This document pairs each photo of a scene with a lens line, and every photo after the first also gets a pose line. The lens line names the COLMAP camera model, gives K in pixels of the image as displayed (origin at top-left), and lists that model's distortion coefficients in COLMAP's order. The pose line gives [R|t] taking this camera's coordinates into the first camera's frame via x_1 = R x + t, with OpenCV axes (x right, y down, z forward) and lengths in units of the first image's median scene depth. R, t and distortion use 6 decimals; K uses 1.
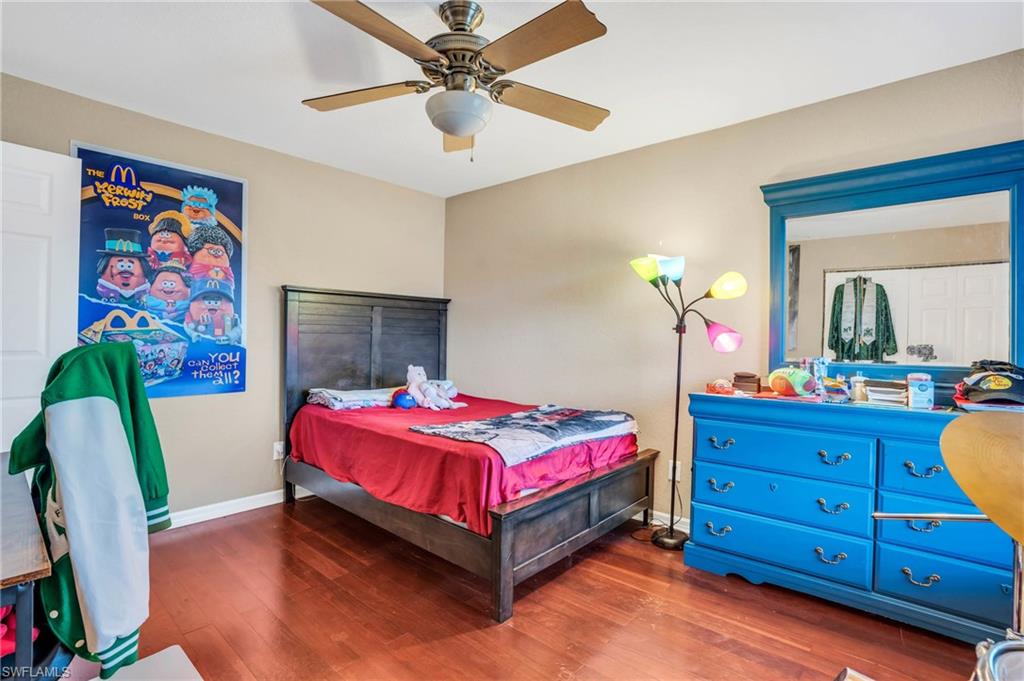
lens RADIAL K [[478.0, 0, 503.1], [0, 478.0, 339.2], [0, 0, 1]] dist [-0.057326, 0.012641]
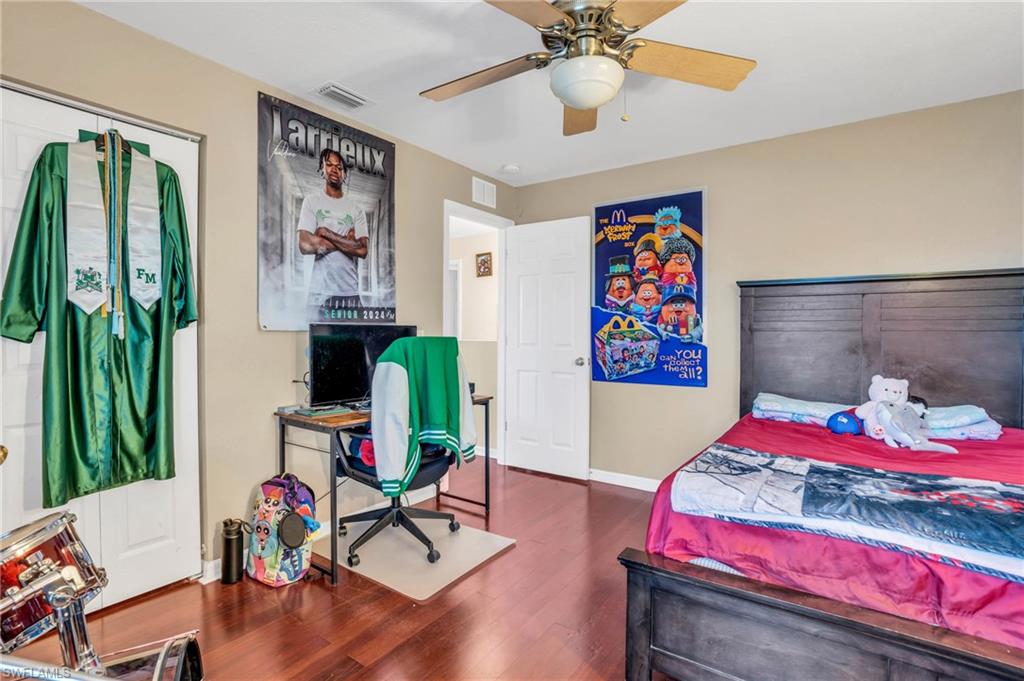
lens RADIAL K [[478.0, 0, 506.9], [0, 478.0, 339.0], [0, 0, 1]] dist [-0.057326, 0.012641]
pose [[0.121781, 0.001555, -0.992556, 0.493163], [-0.006254, 0.999980, 0.000800, 0.005534], [0.992537, 0.006110, 0.121788, 0.471407]]
